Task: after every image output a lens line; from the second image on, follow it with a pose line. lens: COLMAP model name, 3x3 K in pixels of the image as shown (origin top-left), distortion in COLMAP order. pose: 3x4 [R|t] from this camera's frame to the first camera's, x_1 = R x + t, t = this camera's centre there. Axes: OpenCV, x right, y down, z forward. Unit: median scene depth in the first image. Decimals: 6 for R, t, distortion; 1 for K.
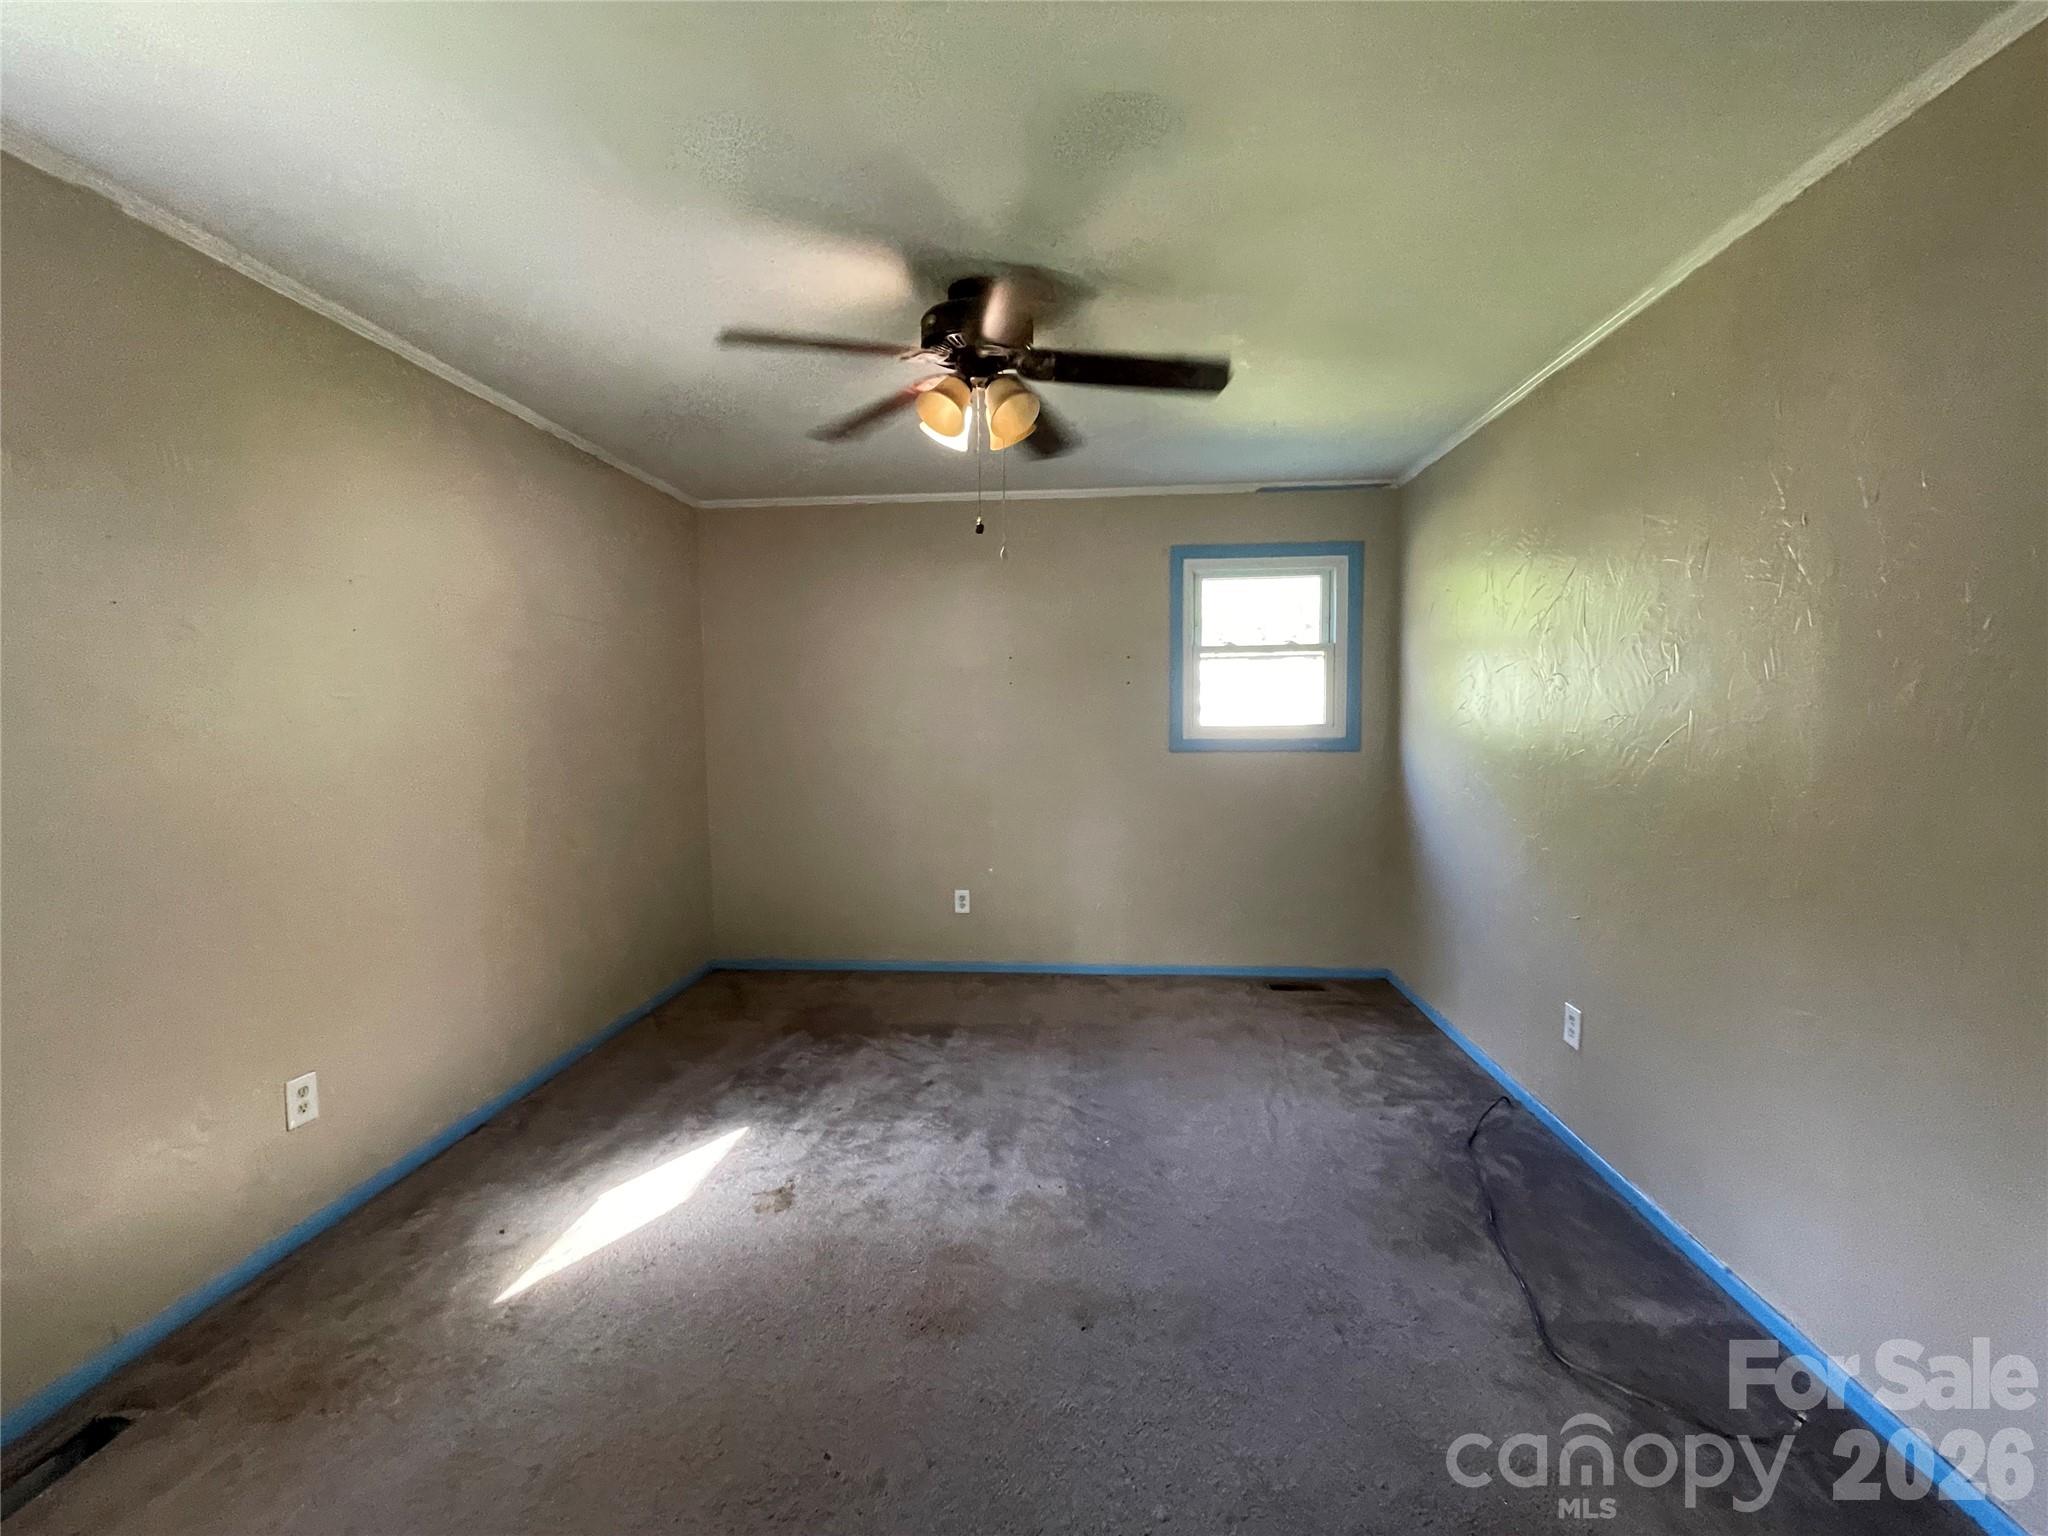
lens RADIAL K [[824.3, 0, 1032.6], [0, 824.3, 762.0], [0, 0, 1]] dist [-0.006024, 0.000114]
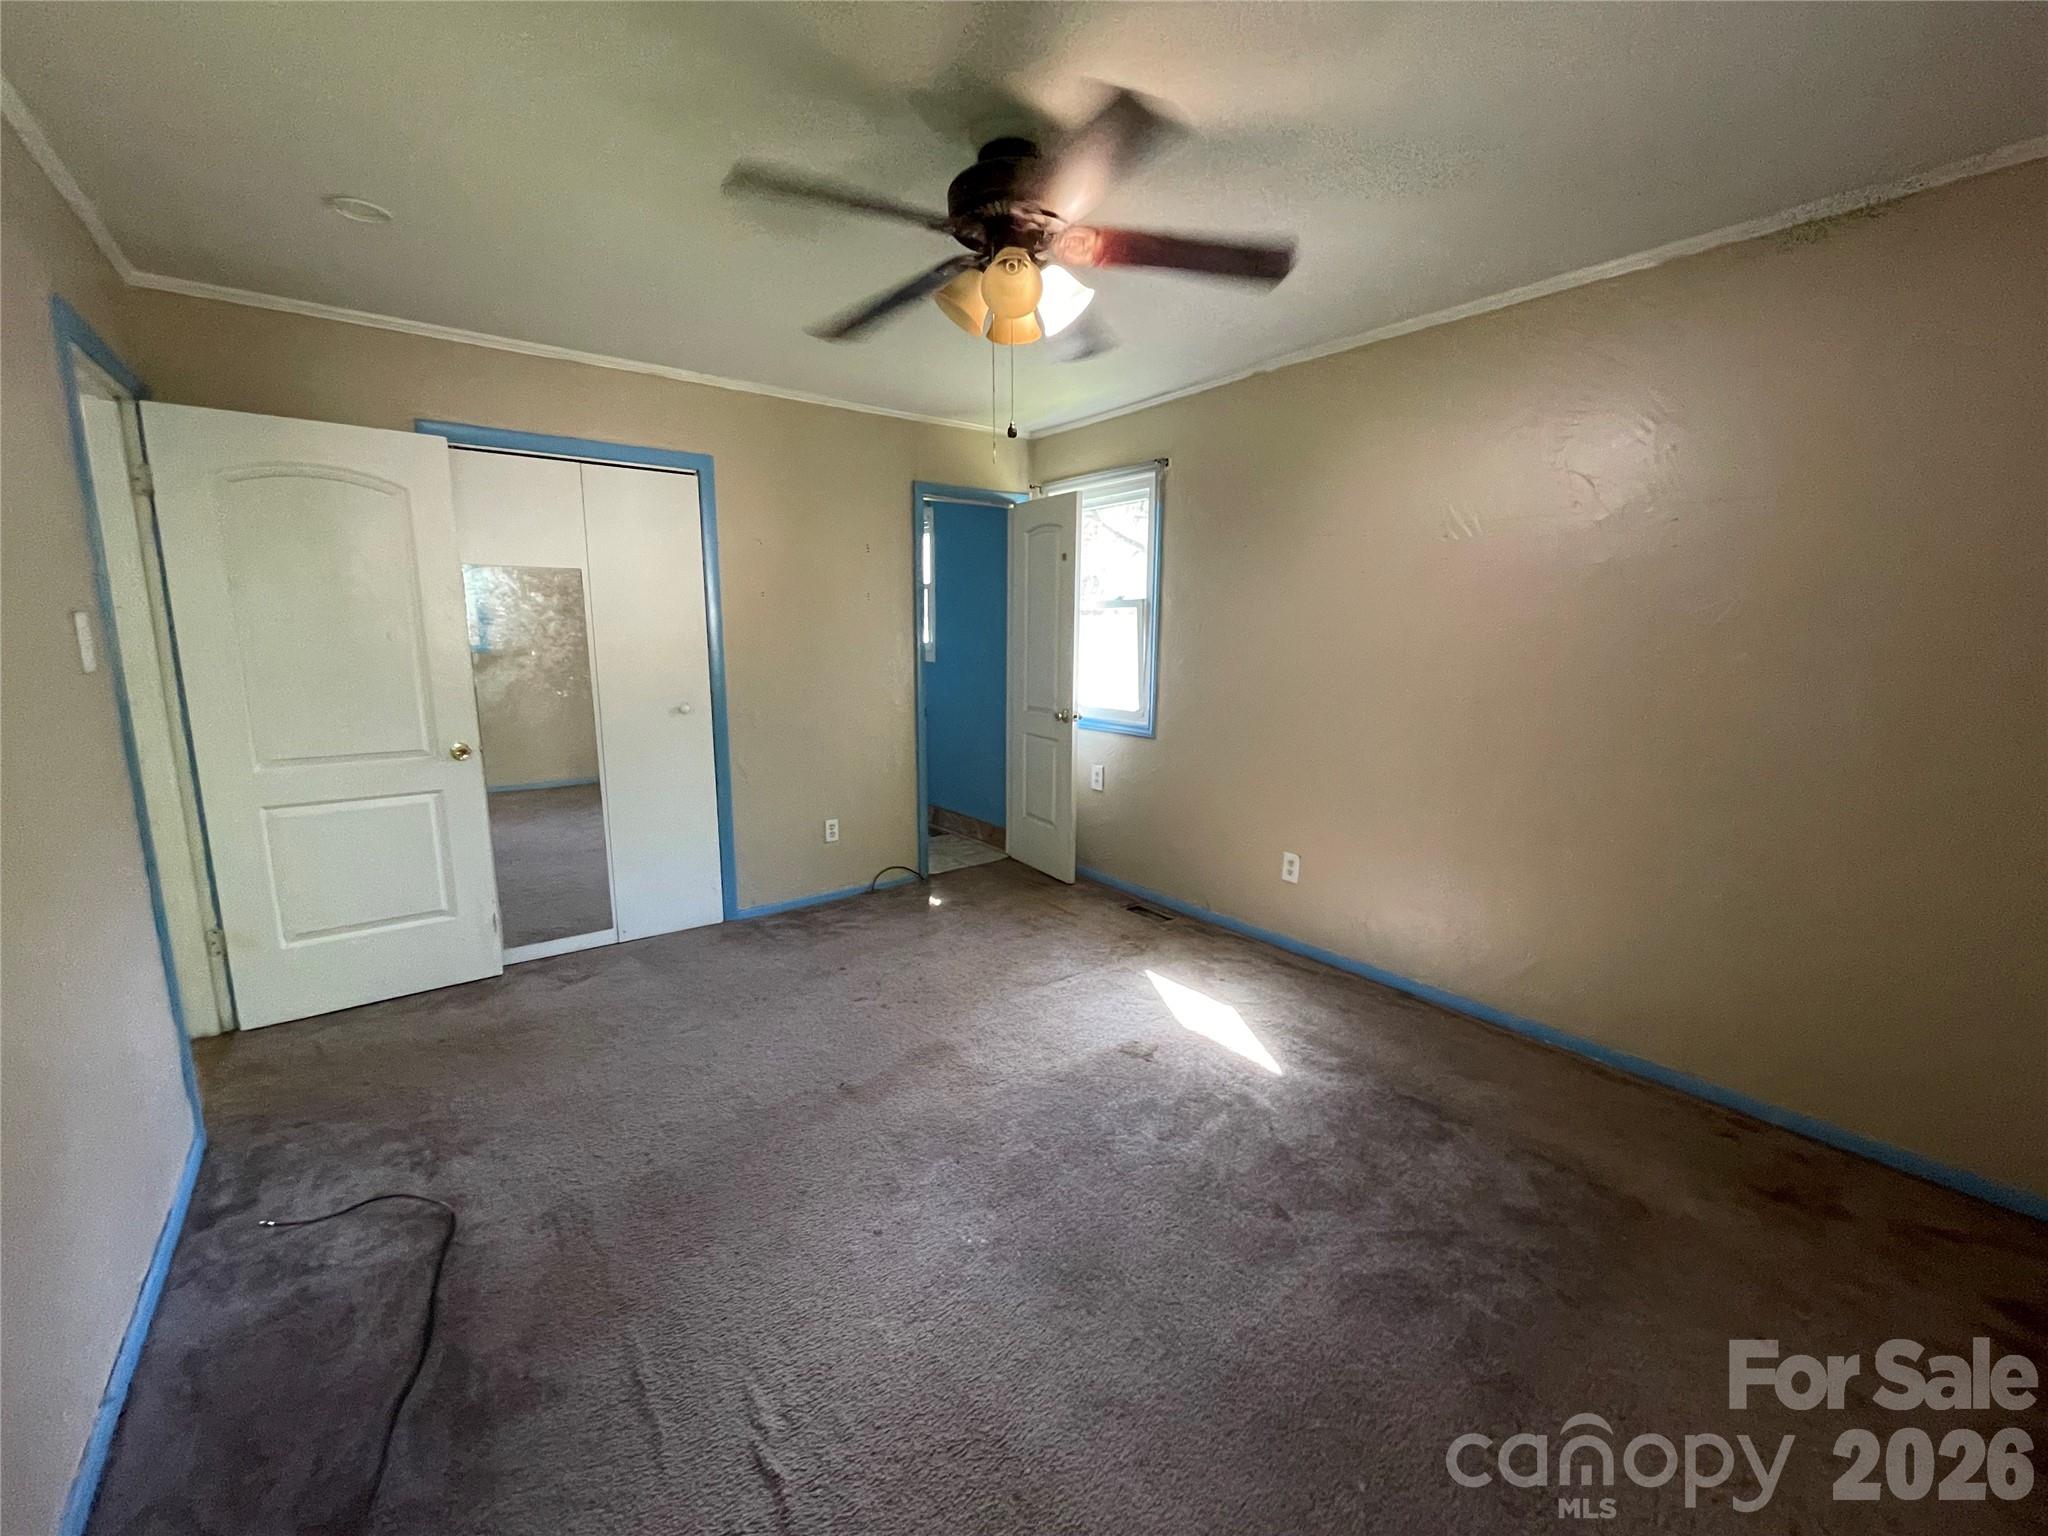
lens RADIAL K [[824.3, 0, 1025.4], [0, 824.3, 771.5], [0, 0, 1]] dist [-0.006024, 0.000114]
pose [[-0.739889, 0.119724, -0.661990, 0.410902], [-0.037191, 0.975252, 0.217947, -0.085801], [0.671700, 0.185876, -0.717125, 1.247056]]
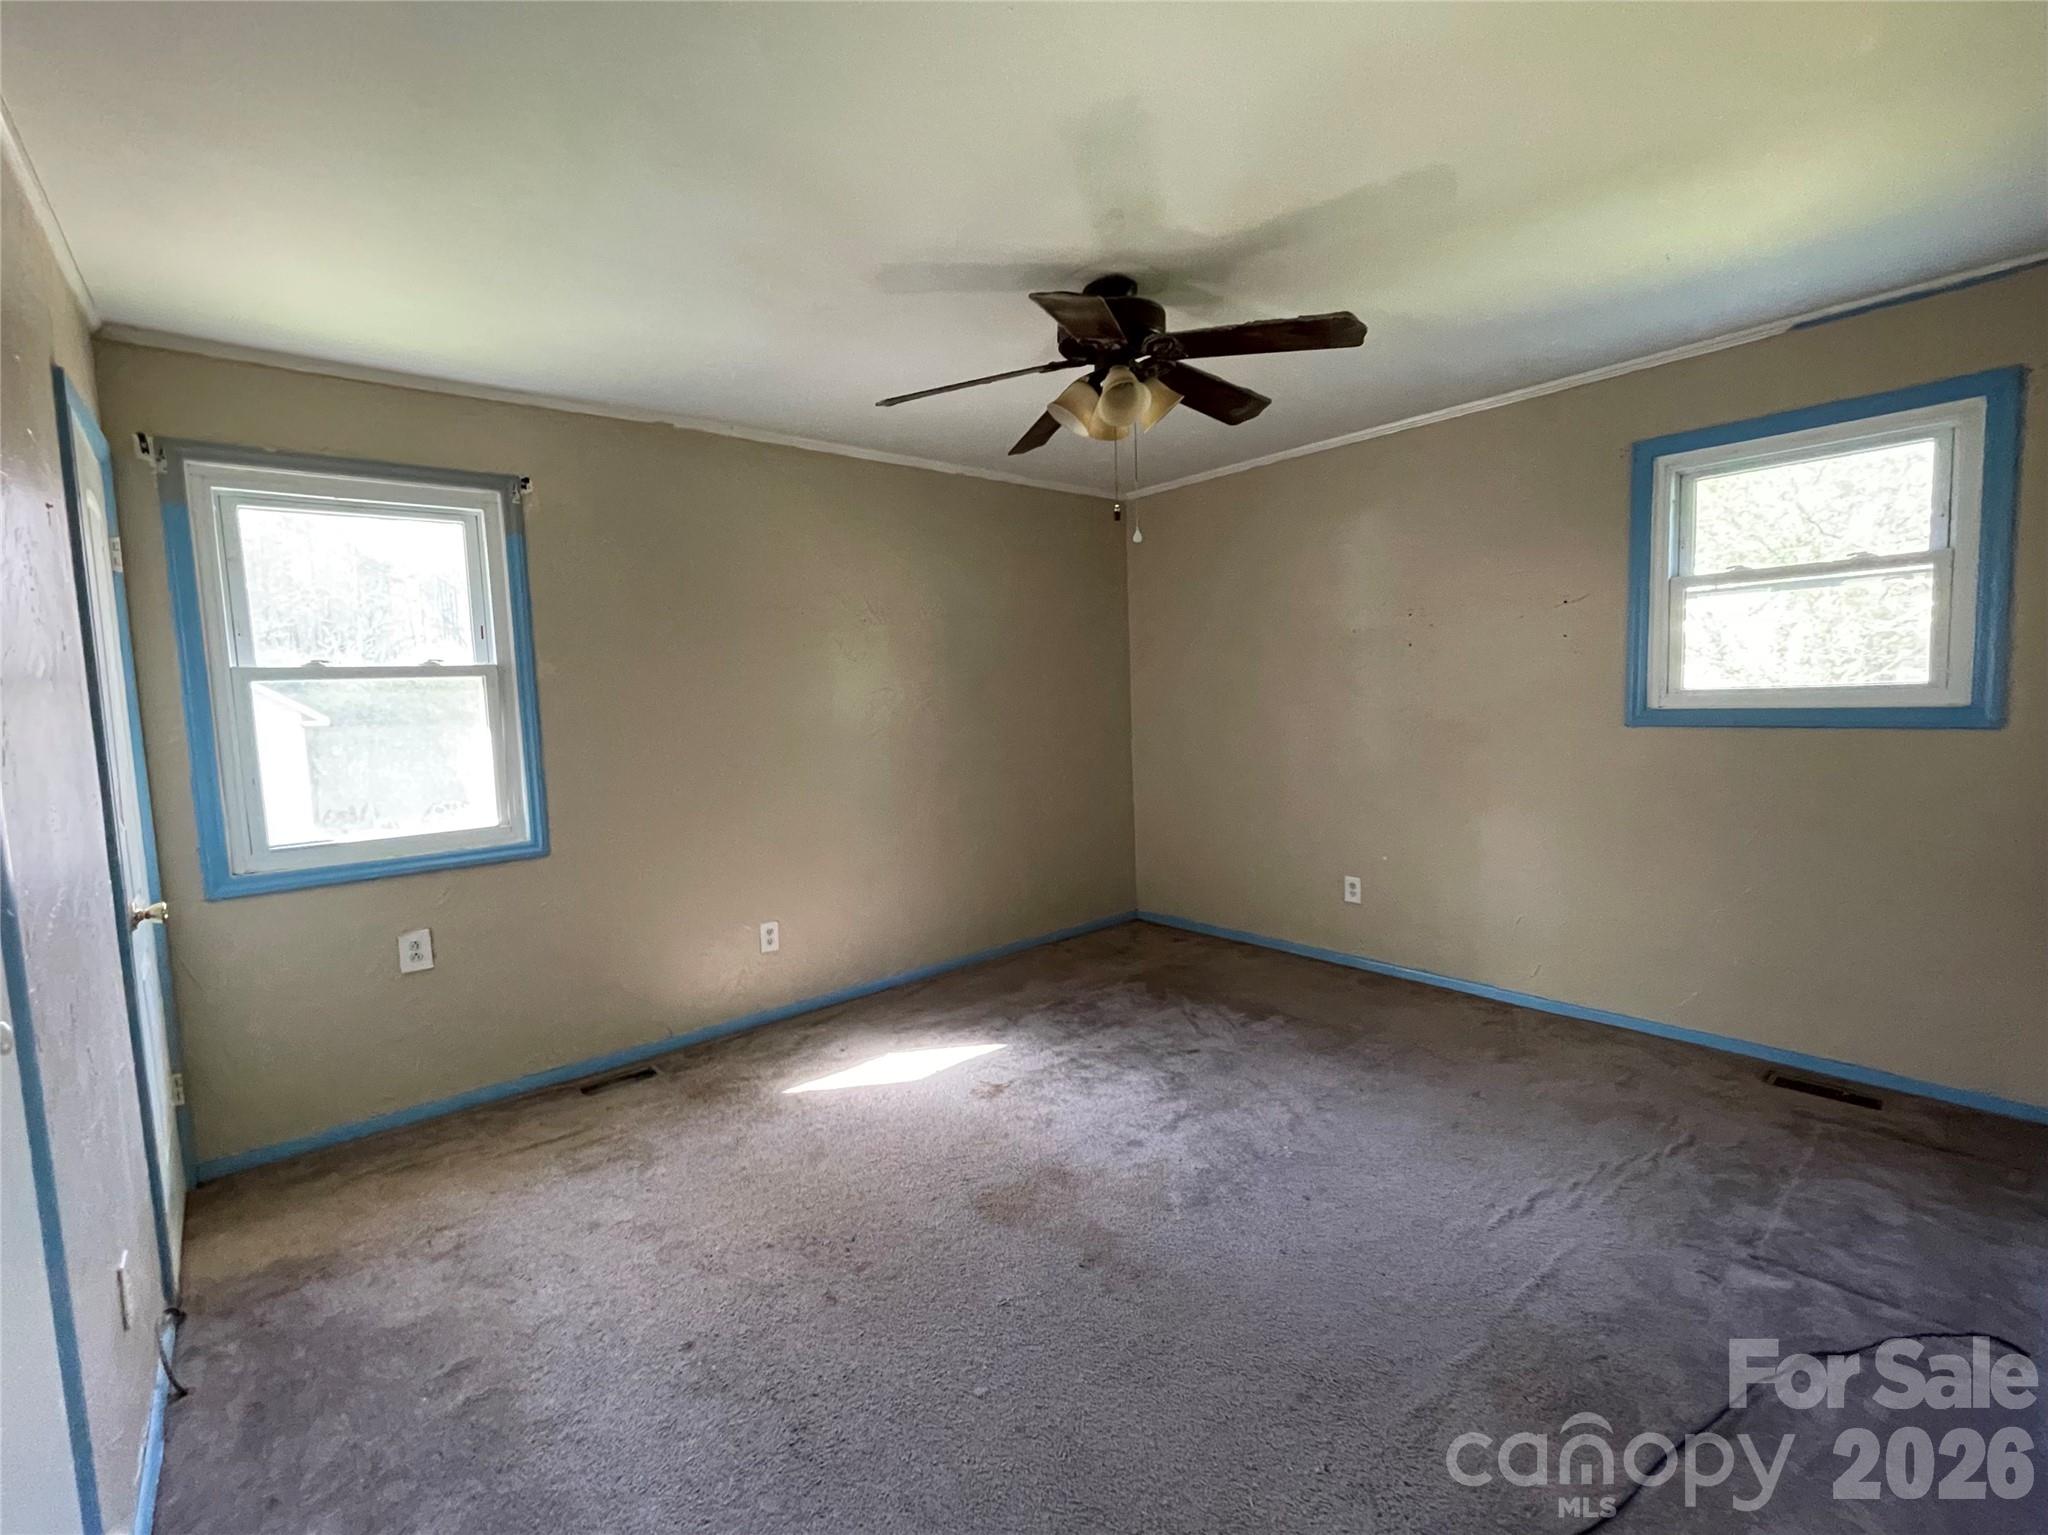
lens RADIAL K [[881.8, 0, 1002.5], [0, 881.8, 763.8], [0, 0, 1]] dist [-0.004277, -0.000445]
pose [[0.700444, 0.042439, -0.712444, 0.467083], [-0.010361, 0.998730, 0.049306, -0.017041], [0.713632, -0.027155, 0.699994, 0.075482]]
